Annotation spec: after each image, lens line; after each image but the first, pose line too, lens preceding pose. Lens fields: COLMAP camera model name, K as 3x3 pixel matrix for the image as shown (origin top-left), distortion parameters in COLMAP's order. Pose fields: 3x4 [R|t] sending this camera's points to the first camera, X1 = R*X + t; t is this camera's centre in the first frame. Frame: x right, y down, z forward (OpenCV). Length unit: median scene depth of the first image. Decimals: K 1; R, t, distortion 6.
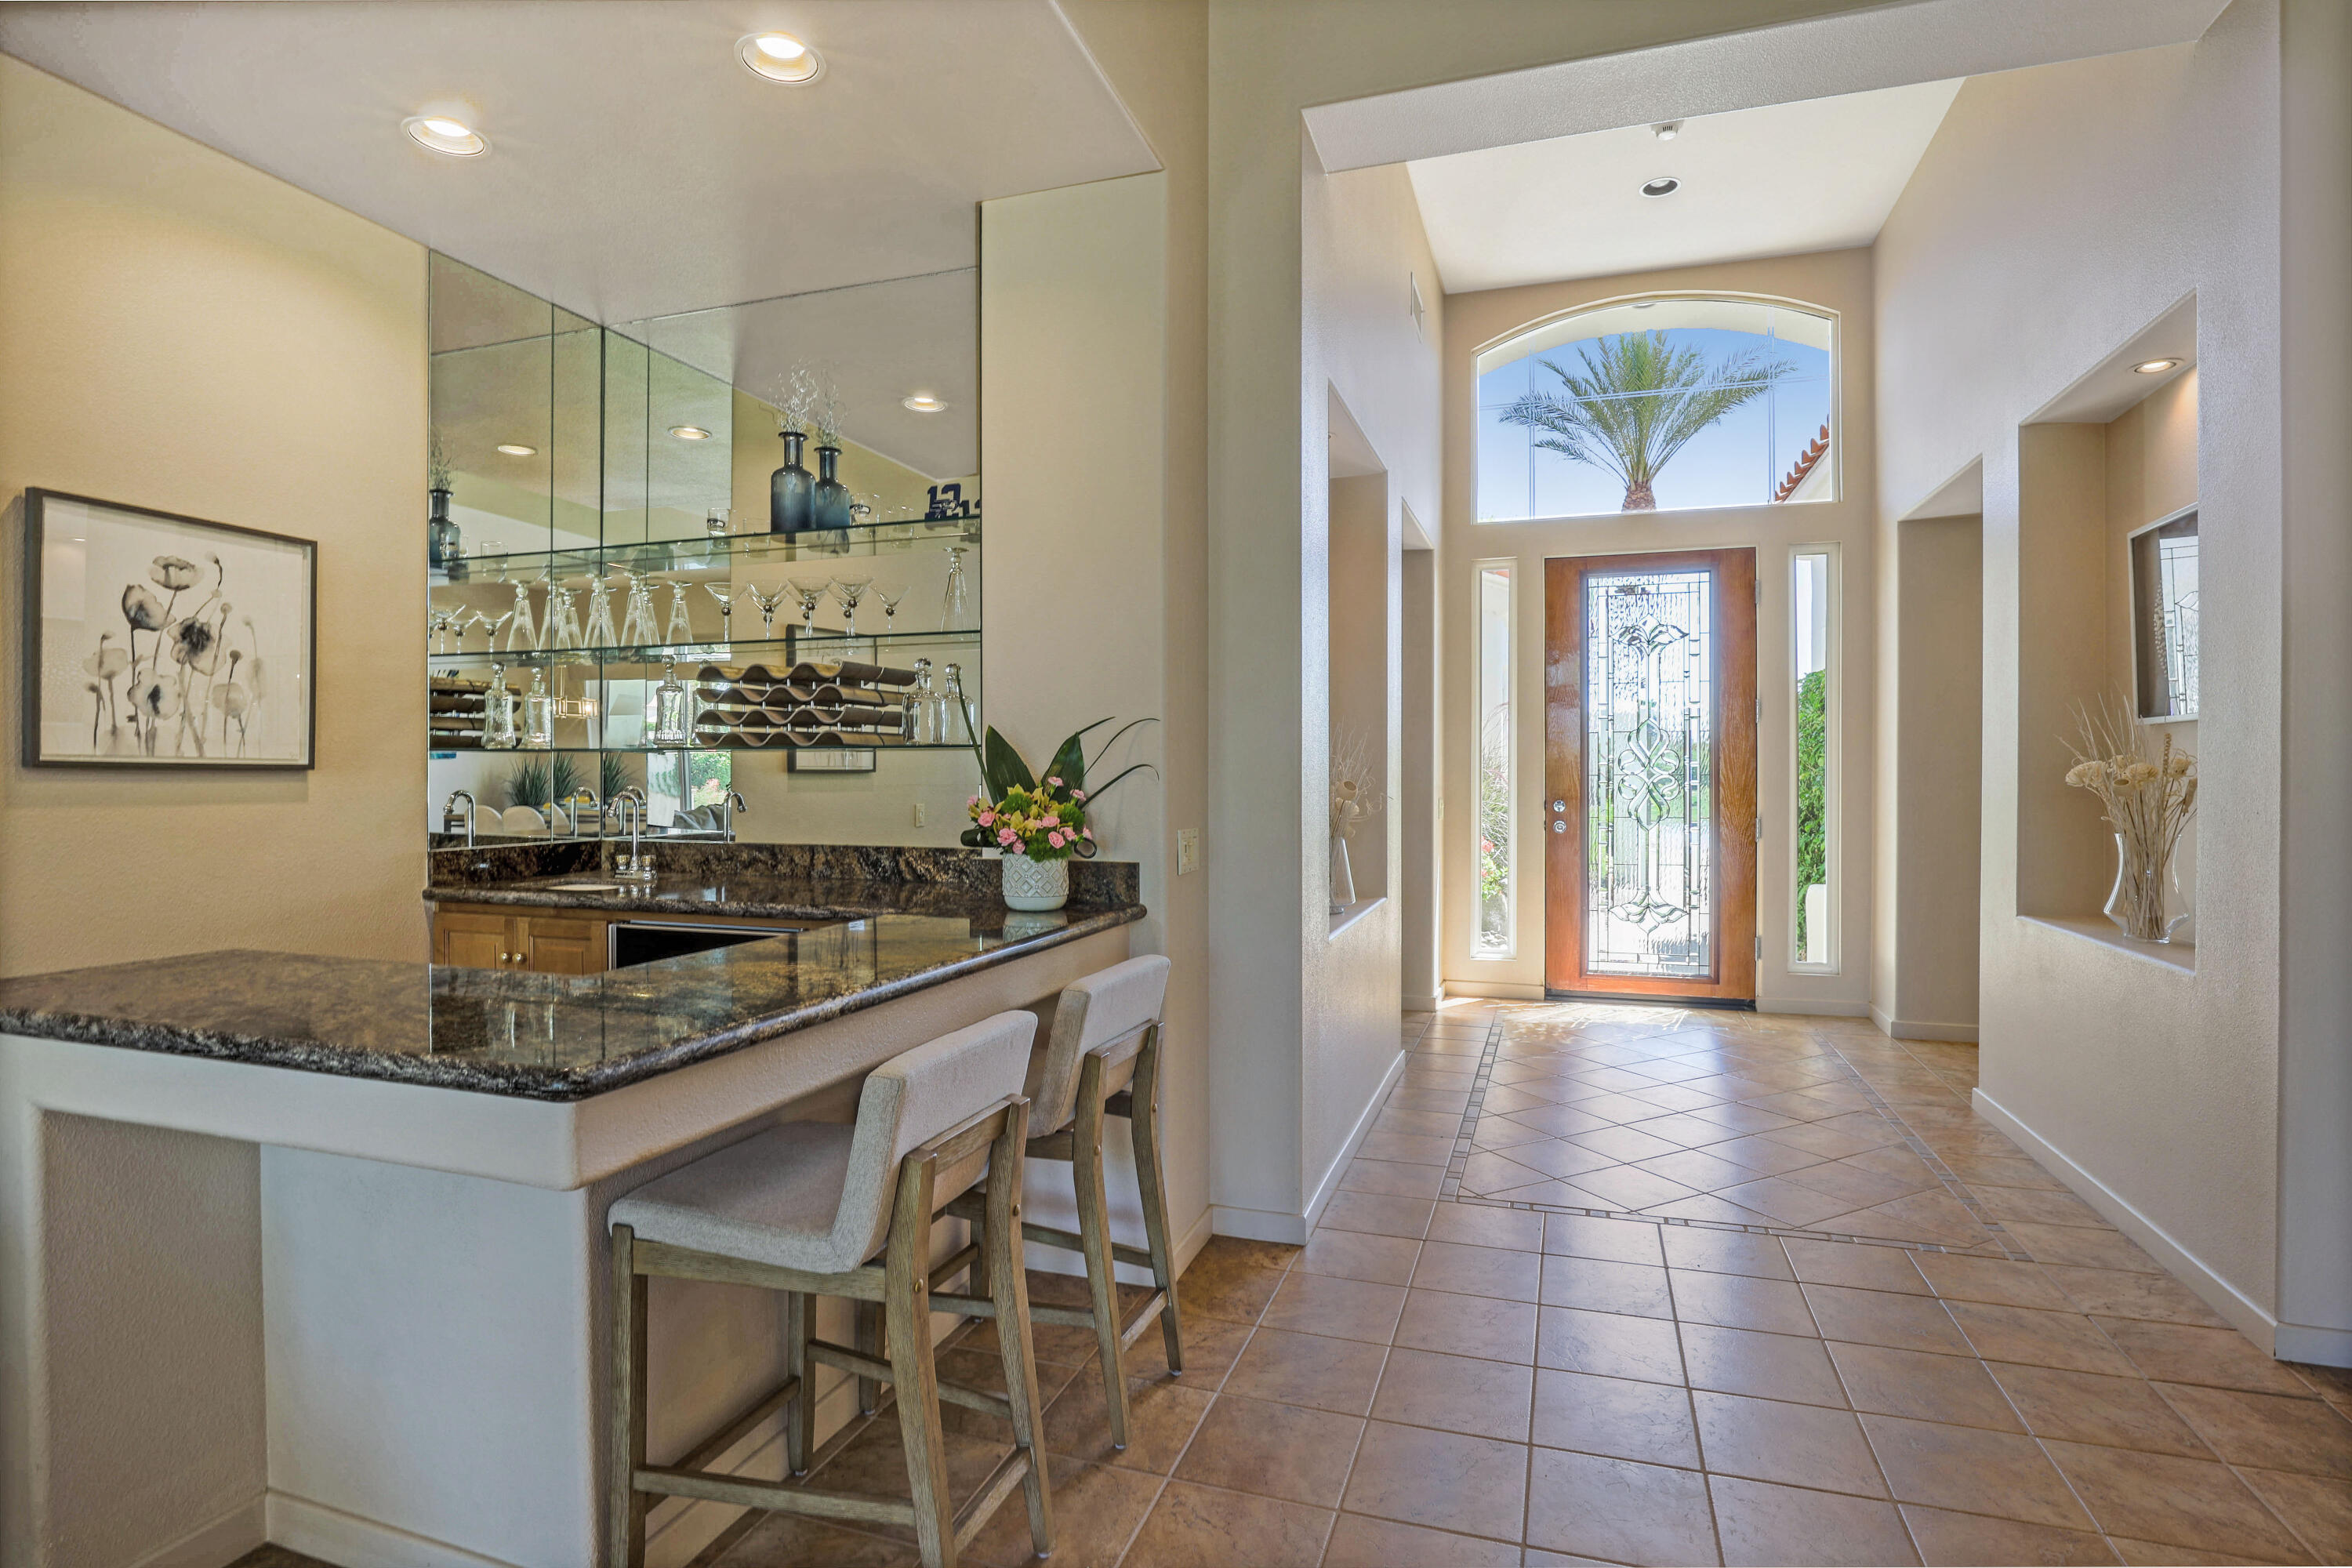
lens RADIAL K [[1156.6, 0, 1197.4], [0, 1156.6, 776.4], [0, 0, 1]] dist [-0.023801, 0.001735]
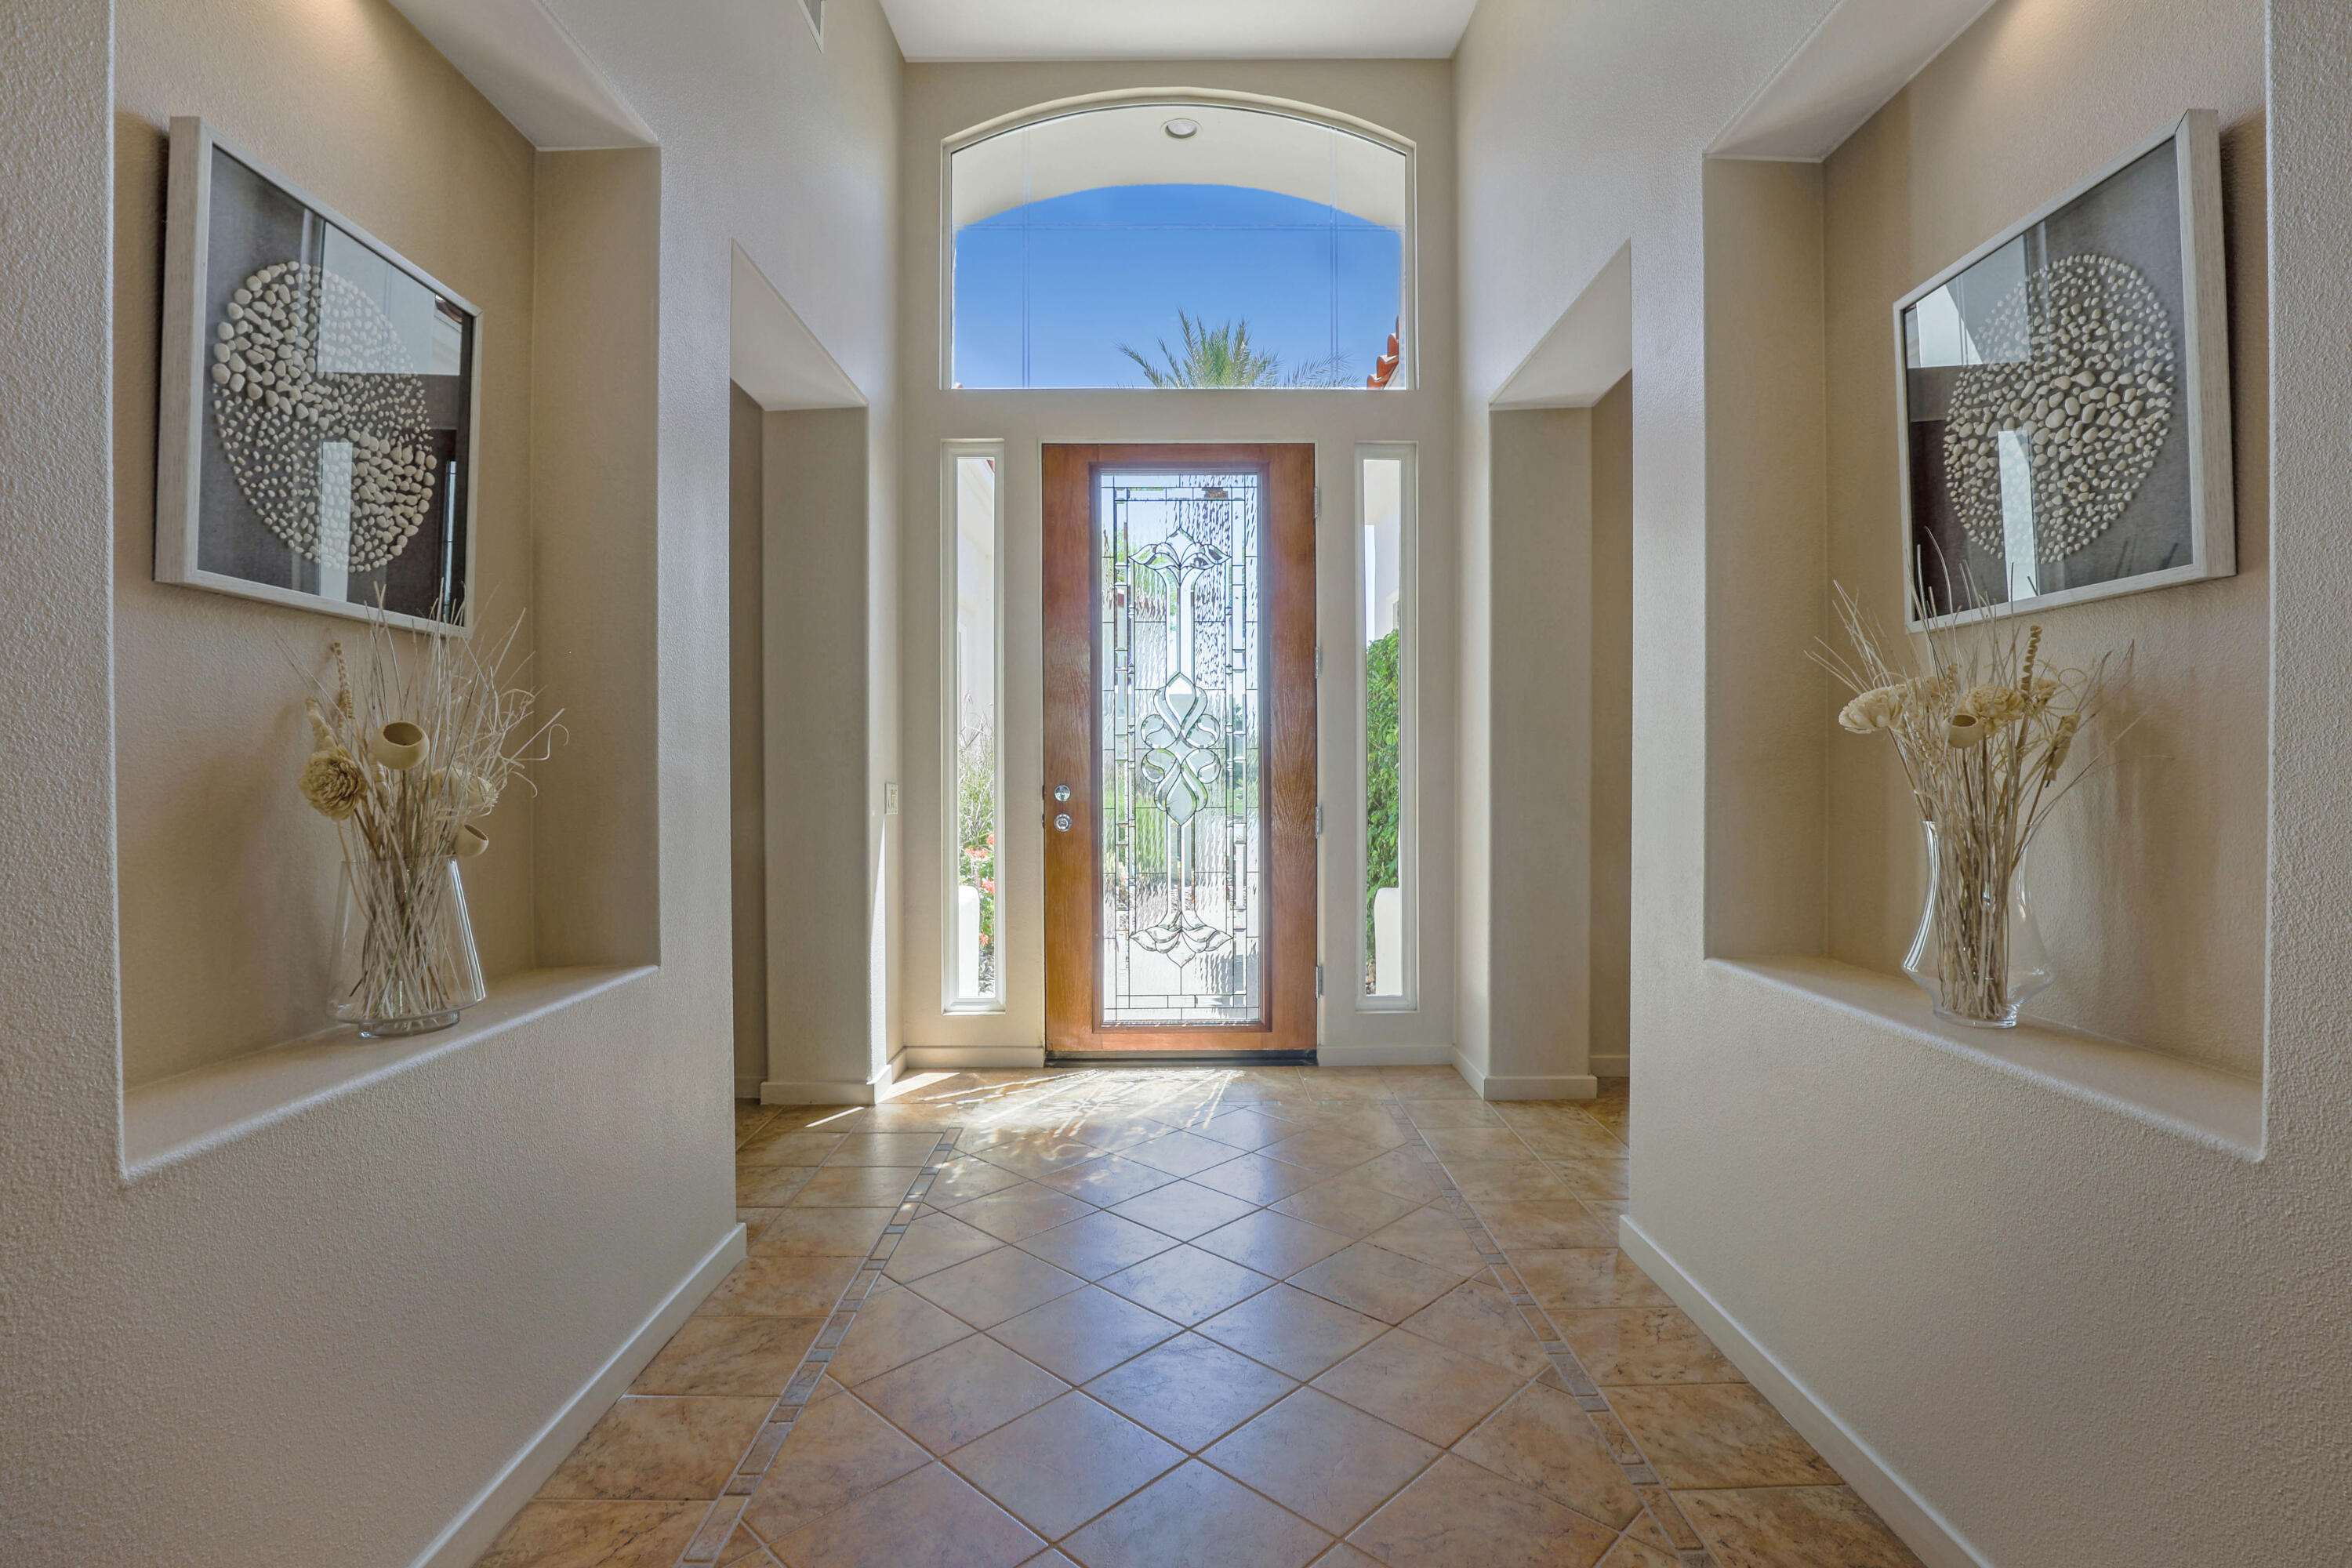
lens RADIAL K [[1121.6, 0, 1180.2], [0, 1121.6, 779.6], [0, 0, 1]] dist [-0.001569, -0.000023]
pose [[0.948299, -0.005427, 0.317331, 0.168810], [0.004018, 0.999979, 0.005092, 0.014425], [-0.317351, -0.003554, 0.948301, 0.333599]]
